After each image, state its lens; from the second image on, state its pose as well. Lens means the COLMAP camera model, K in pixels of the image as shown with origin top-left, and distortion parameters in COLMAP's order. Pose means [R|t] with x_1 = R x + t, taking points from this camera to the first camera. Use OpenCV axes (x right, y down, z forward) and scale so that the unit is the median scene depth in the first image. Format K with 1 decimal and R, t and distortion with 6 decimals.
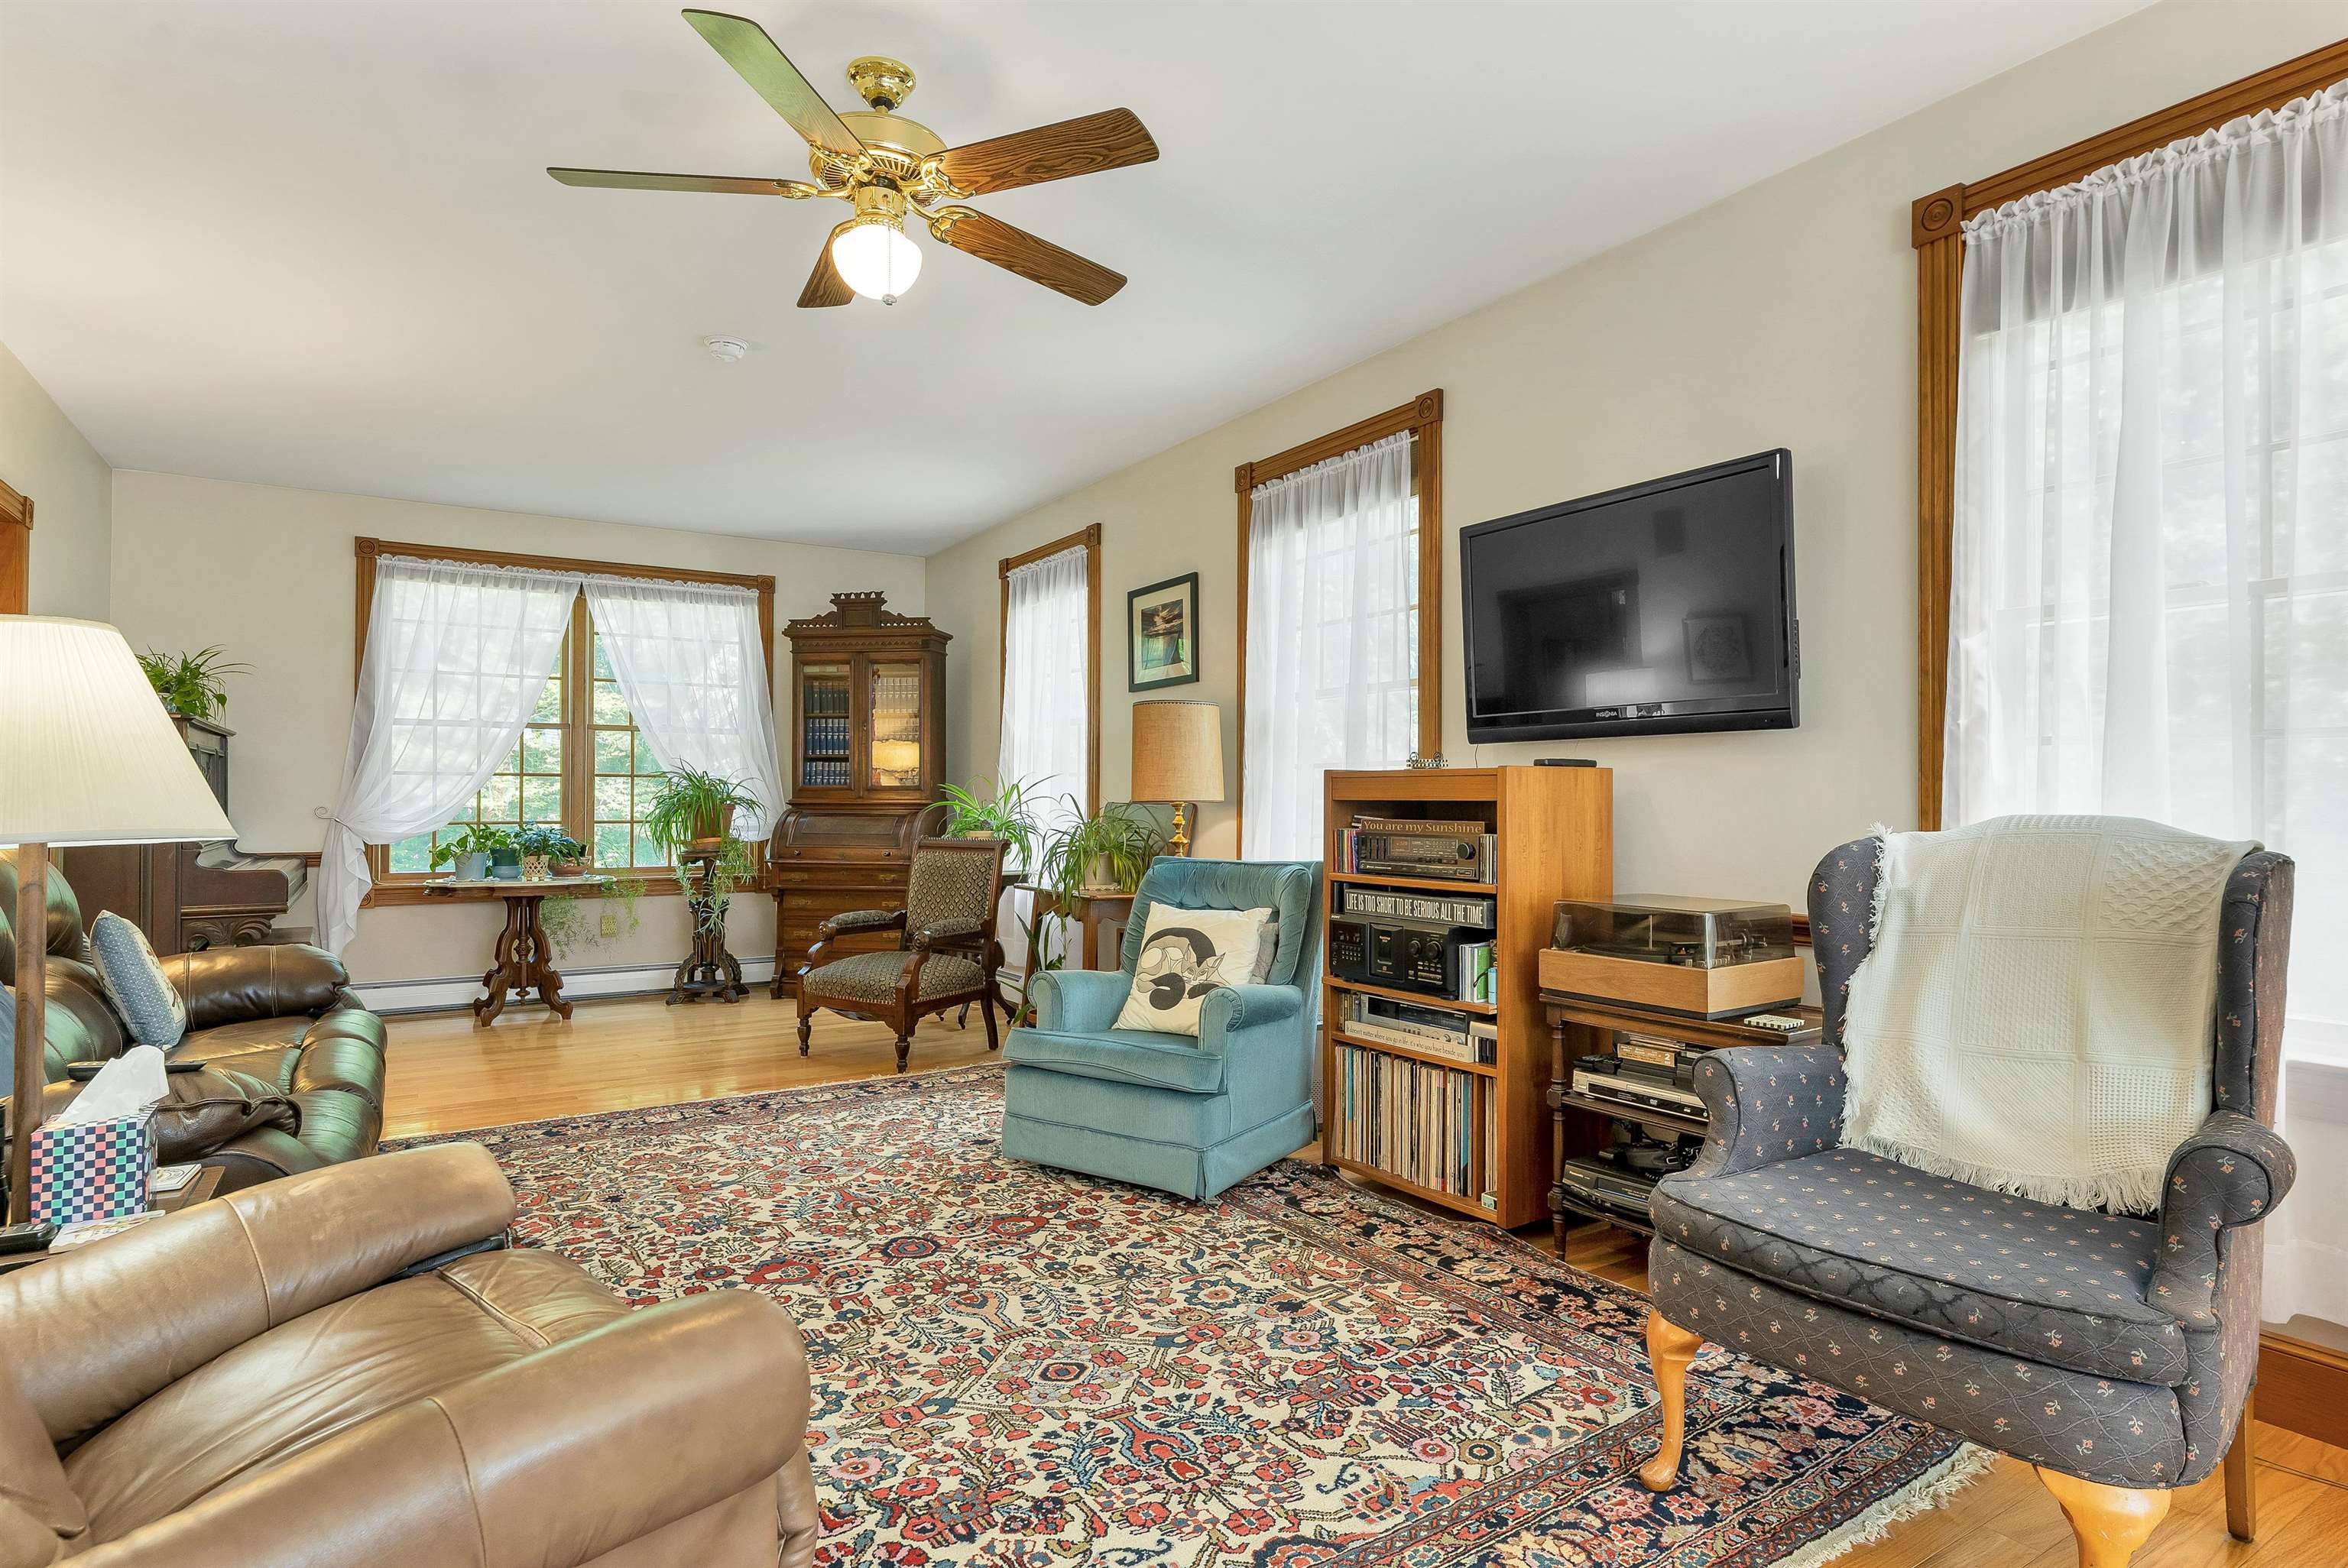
lens RADIAL K [[1233.5, 0, 1174.0], [0, 1233.5, 784.0], [0, 0, 1]] dist [-0.000765, -0.000664]
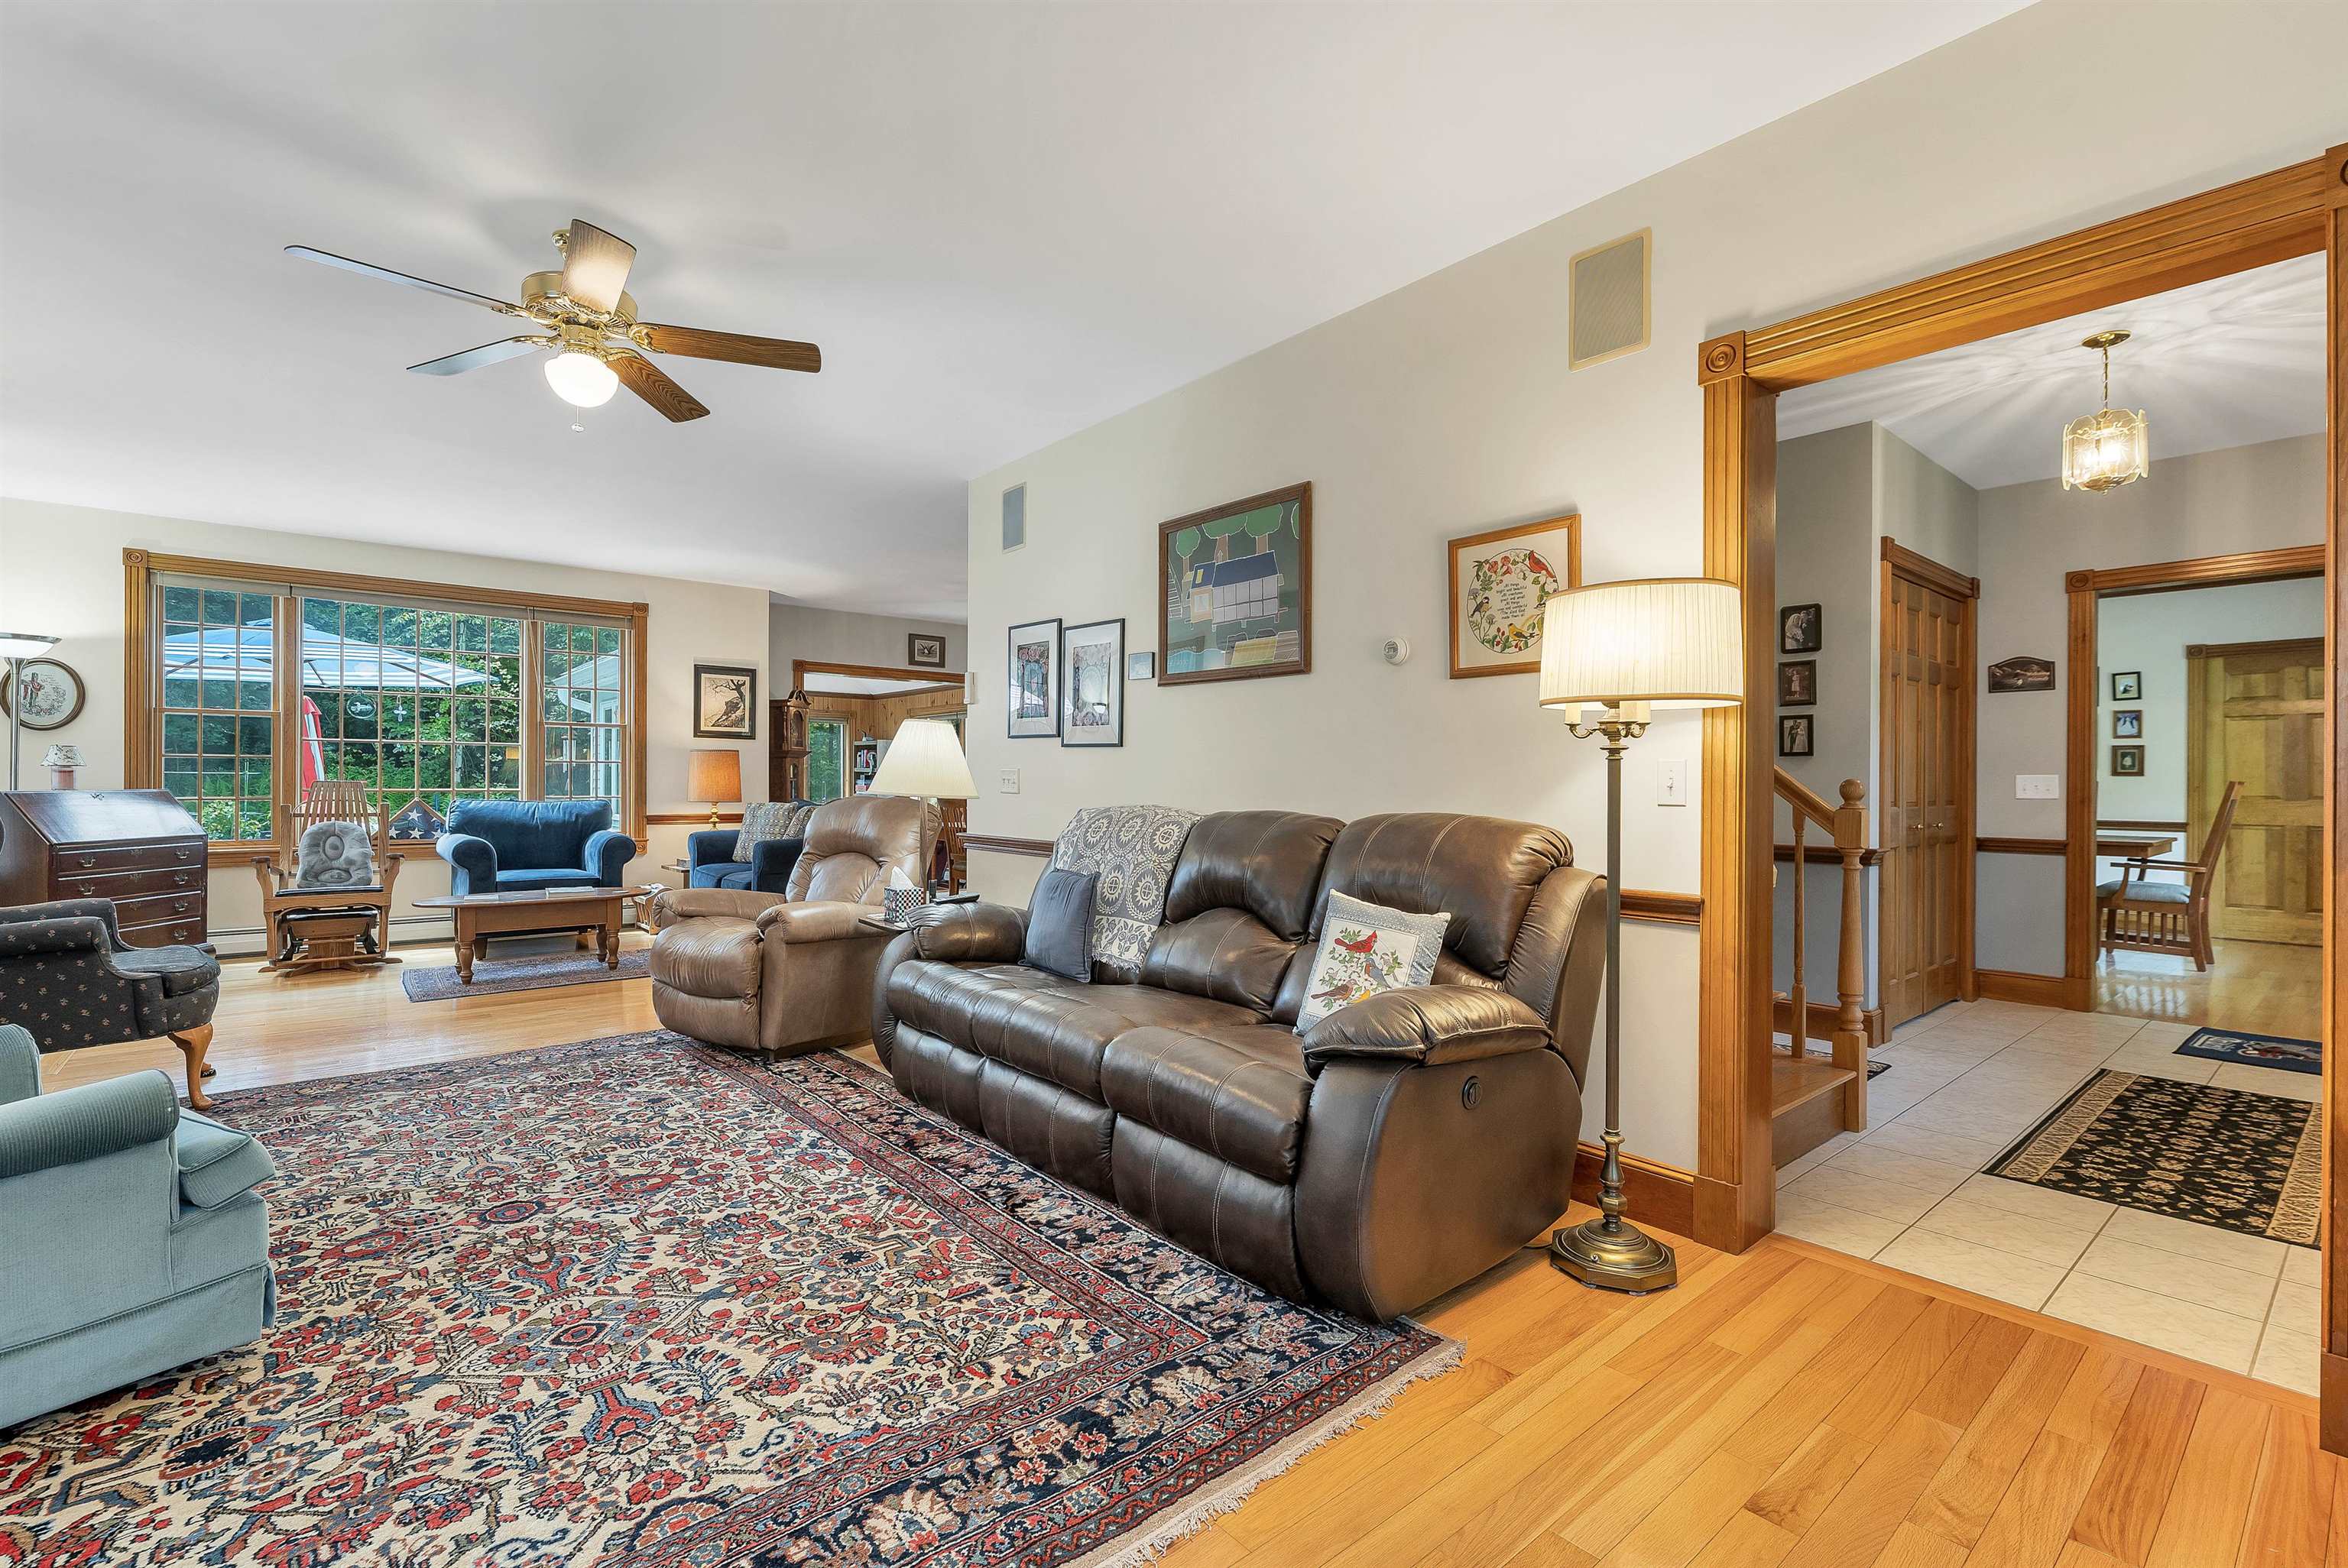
lens RADIAL K [[1043.4, 0, 1172.2], [0, 1043.4, 779.3], [0, 0, 1]] dist [0.000129, 0.000151]
pose [[-0.991027, -0.007463, -0.133450, -0.597300], [-0.005691, 0.999891, -0.013657, 0.021601], [0.133537, -0.012775, -0.990961, 1.809686]]
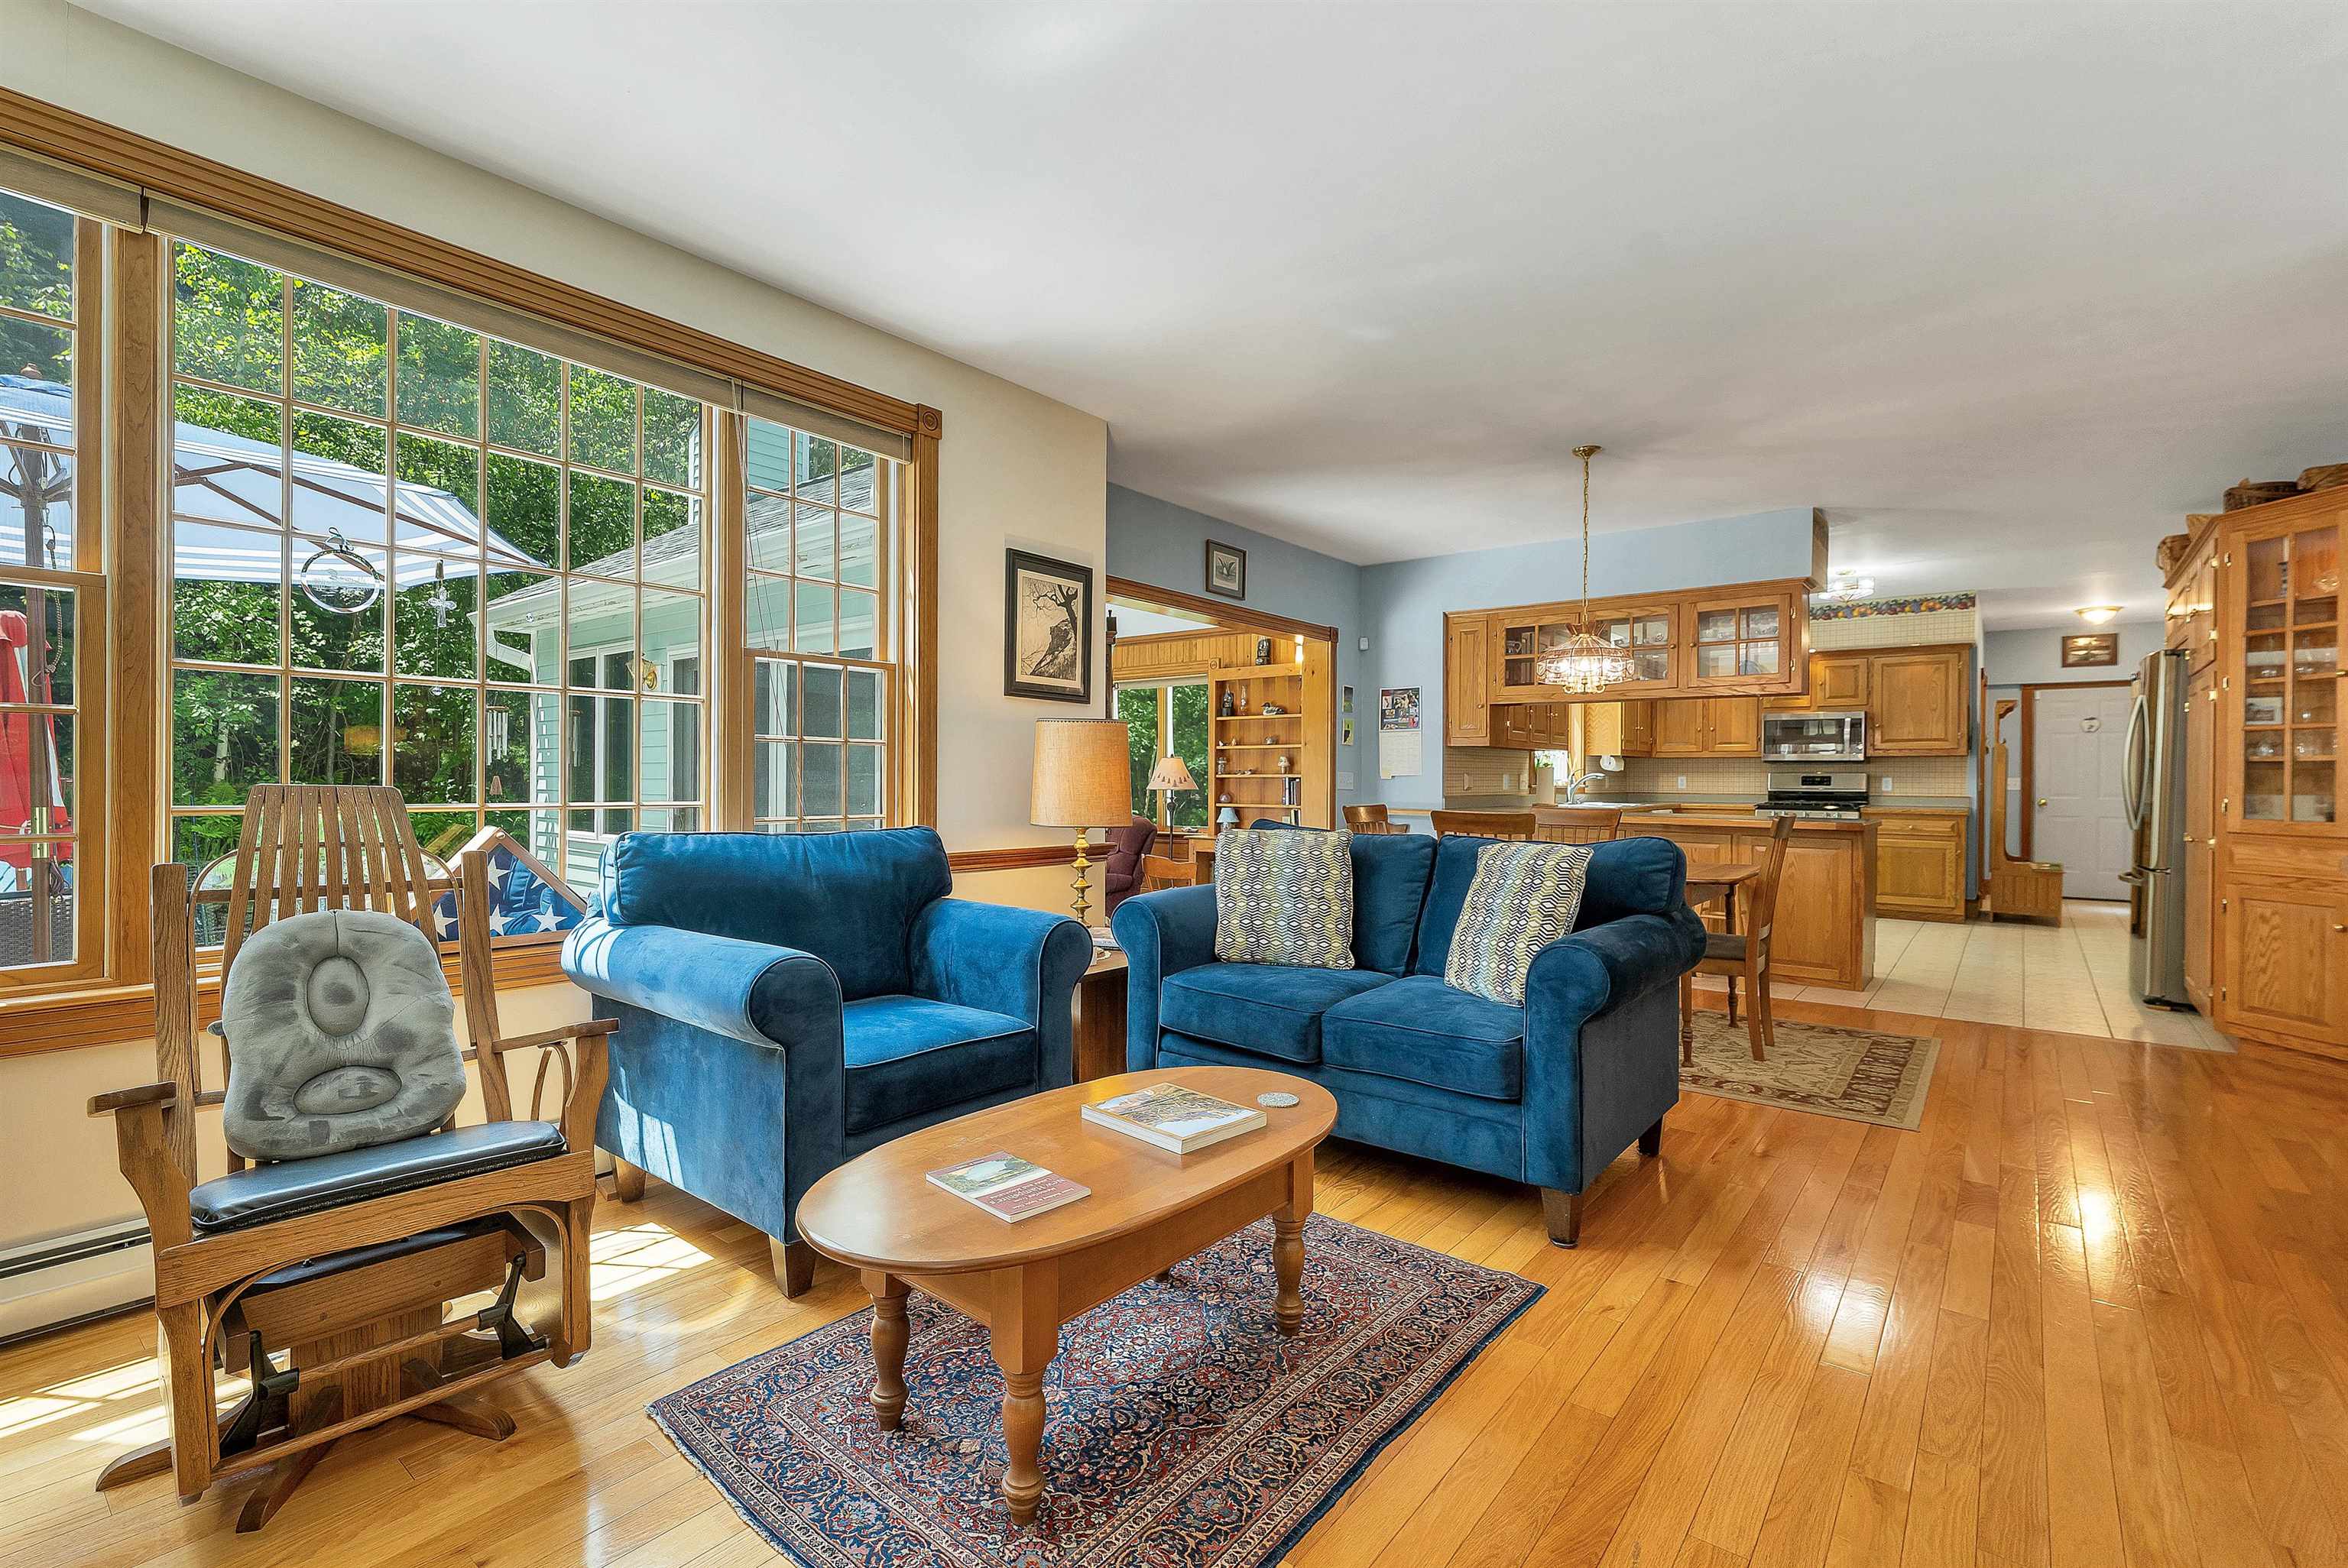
lens RADIAL K [[1043.4, 0, 1172.2], [0, 1043.4, 779.3], [0, 0, 1]] dist [0.000129, 0.000151]
pose [[-0.946091, -0.009091, -0.323774, 0.428070], [-0.005504, 0.999913, -0.011994, 0.007604], [0.323854, -0.009566, -0.946059, 0.412194]]
